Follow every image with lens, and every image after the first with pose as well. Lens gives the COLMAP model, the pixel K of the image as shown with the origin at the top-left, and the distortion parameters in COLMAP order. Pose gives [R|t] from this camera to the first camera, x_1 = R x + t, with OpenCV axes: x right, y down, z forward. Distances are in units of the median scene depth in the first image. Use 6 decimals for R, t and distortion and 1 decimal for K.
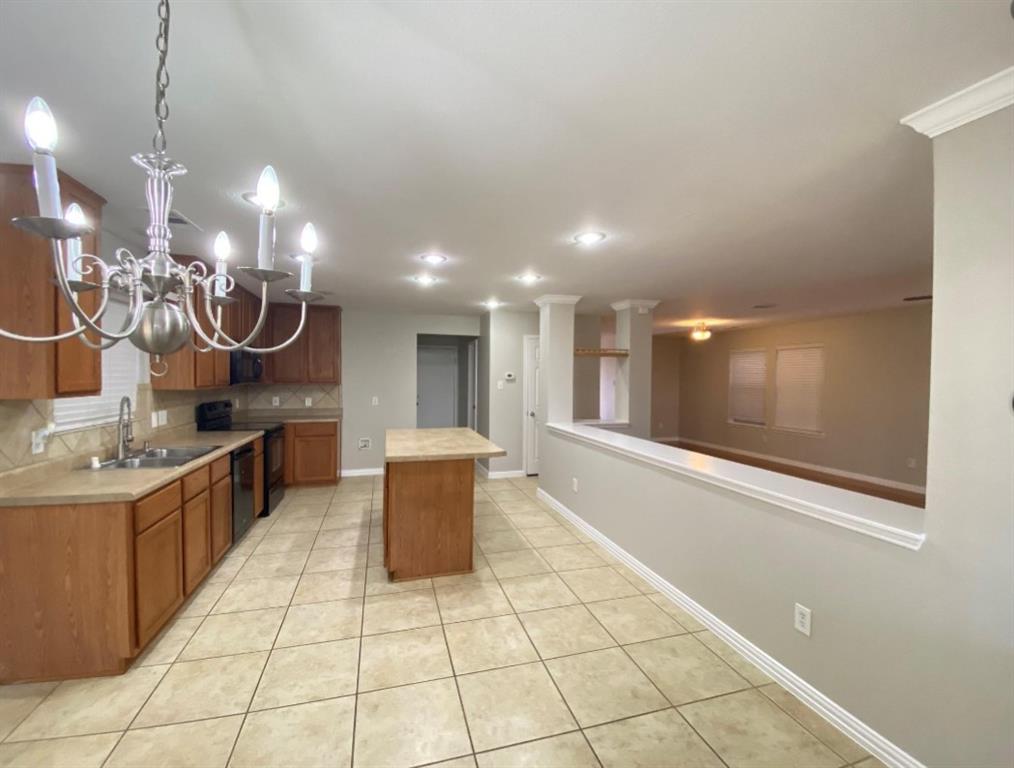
lens RADIAL K [[428.8, 0, 504.5], [0, 428.8, 380.2], [0, 0, 1]] dist [0.006385, -0.002860]
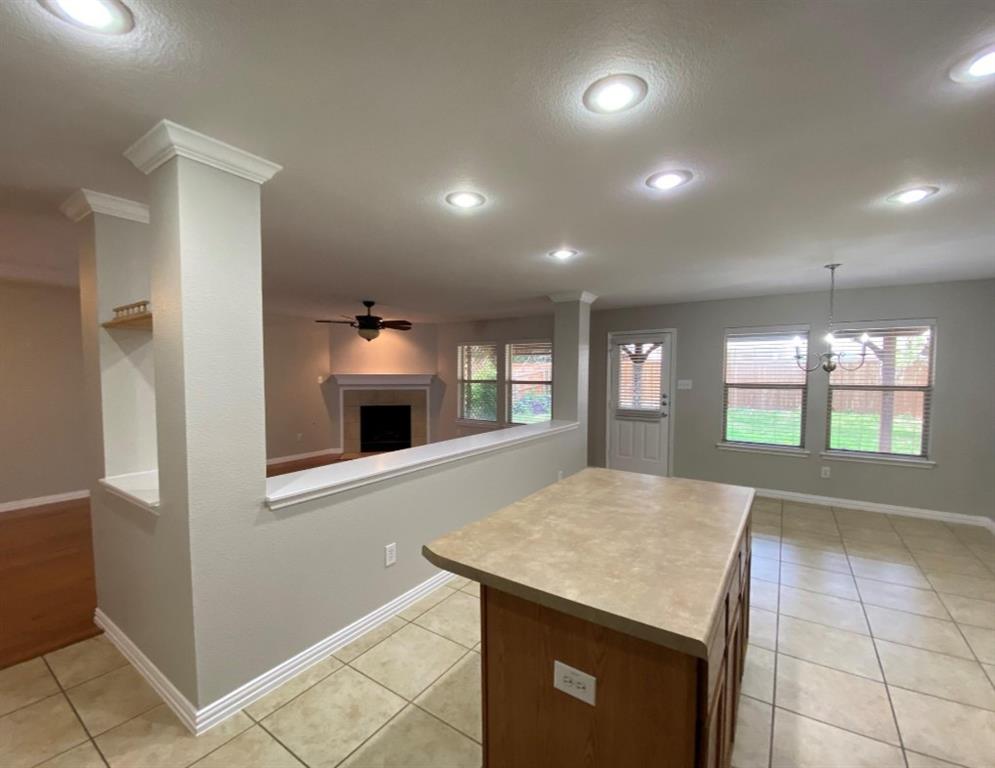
lens RADIAL K [[430.9, 0, 484.2], [0, 430.9, 392.4], [0, 0, 1]] dist [-0.011754, -0.007297]
pose [[-0.631101, -0.044864, 0.774402, -0.527373], [-0.000184, 0.998335, 0.057688, -0.028927], [-0.775701, 0.036265, -0.630058, 1.750027]]
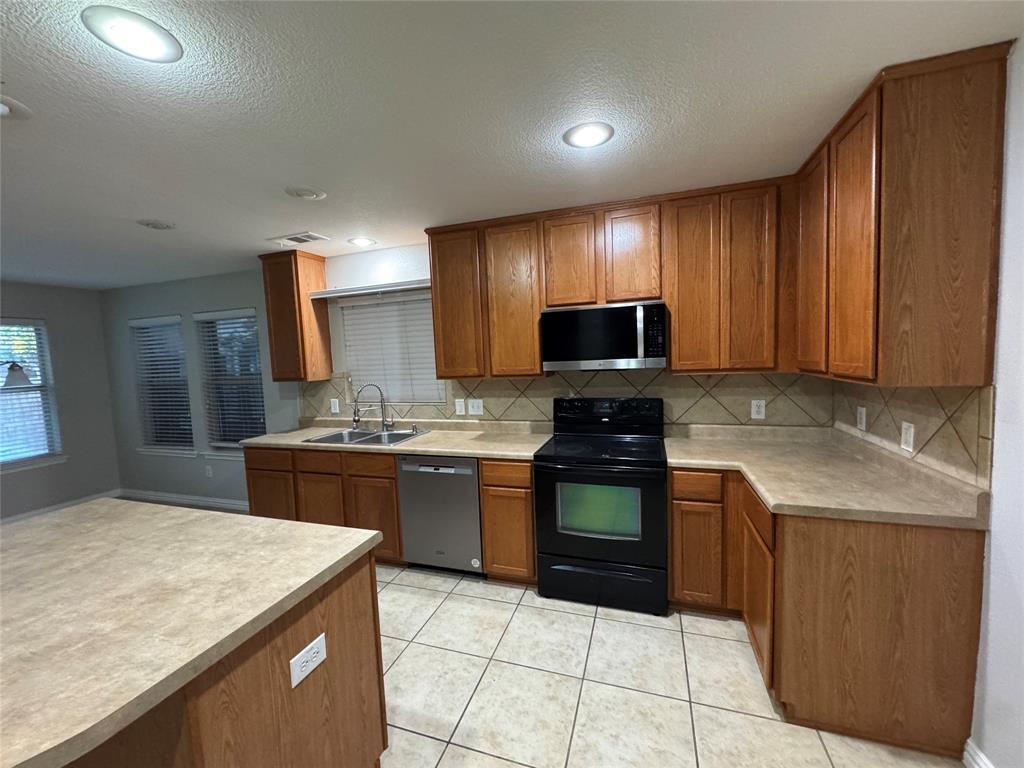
lens RADIAL K [[407.5, 0, 510.0], [0, 407.5, 385.4], [0, 0, 1]] dist [0.000894, 0.000972]
pose [[-0.559030, 0.079063, -0.825369, -0.109986], [0.028528, 0.996688, 0.076152, -0.030525], [0.828656, 0.019025, -0.559434, 1.823330]]
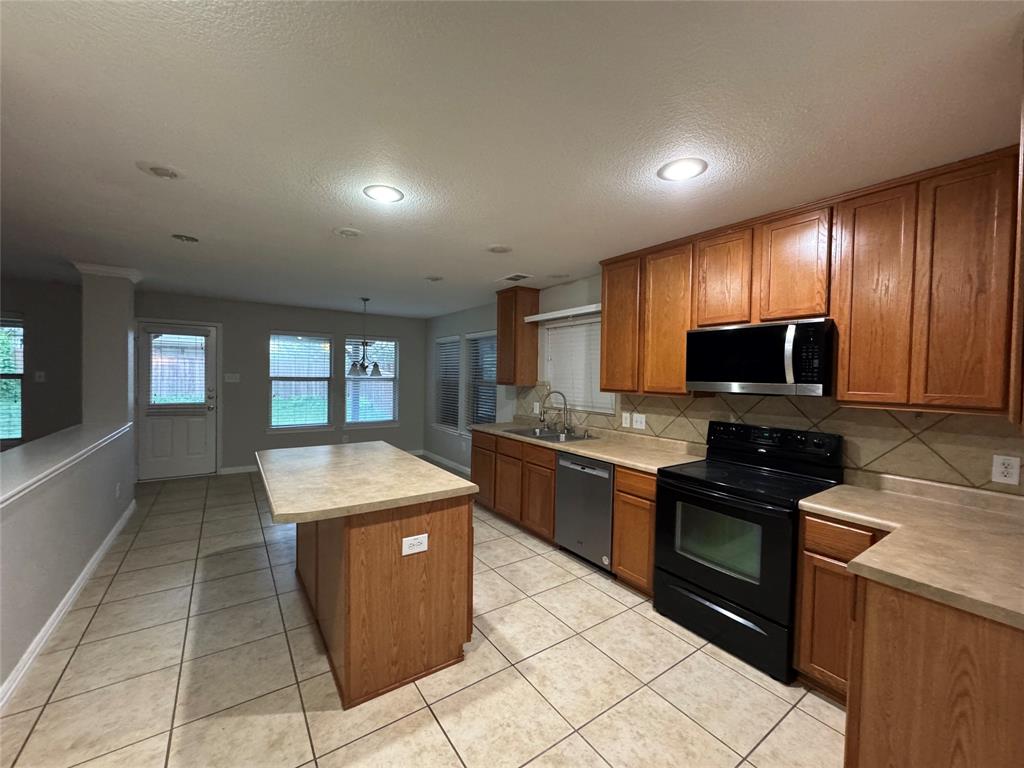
lens RADIAL K [[407.5, 0, 512.8], [0, 407.5, 384.9], [0, 0, 1]] dist [0.000894, 0.000972]
pose [[-0.941196, -0.018043, -0.337379, -0.224429], [-0.030220, 0.999066, 0.030877, -0.020515], [0.336507, 0.039257, -0.940862, 2.087416]]
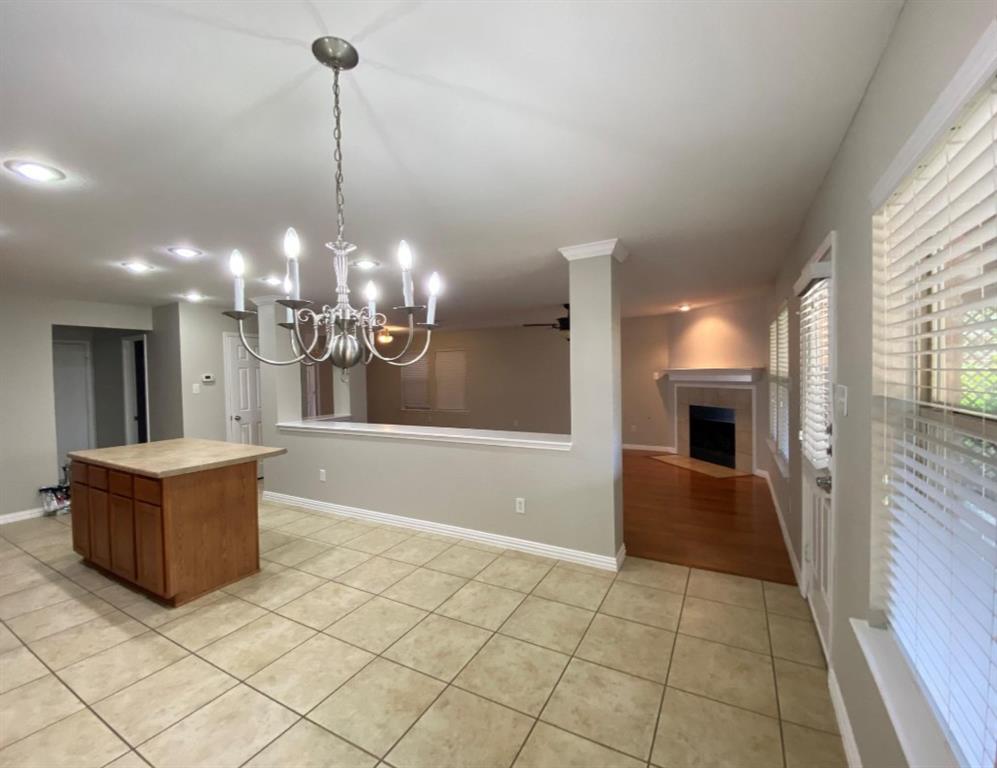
lens RADIAL K [[431.7, 0, 504.4], [0, 431.7, 379.4], [0, 0, 1]] dist [-0.011754, -0.007297]
pose [[0.688573, -0.035569, 0.724294, -0.404012], [0.030353, 0.999335, 0.020219, -0.010761], [-0.724531, 0.008062, 0.689195, -0.129351]]
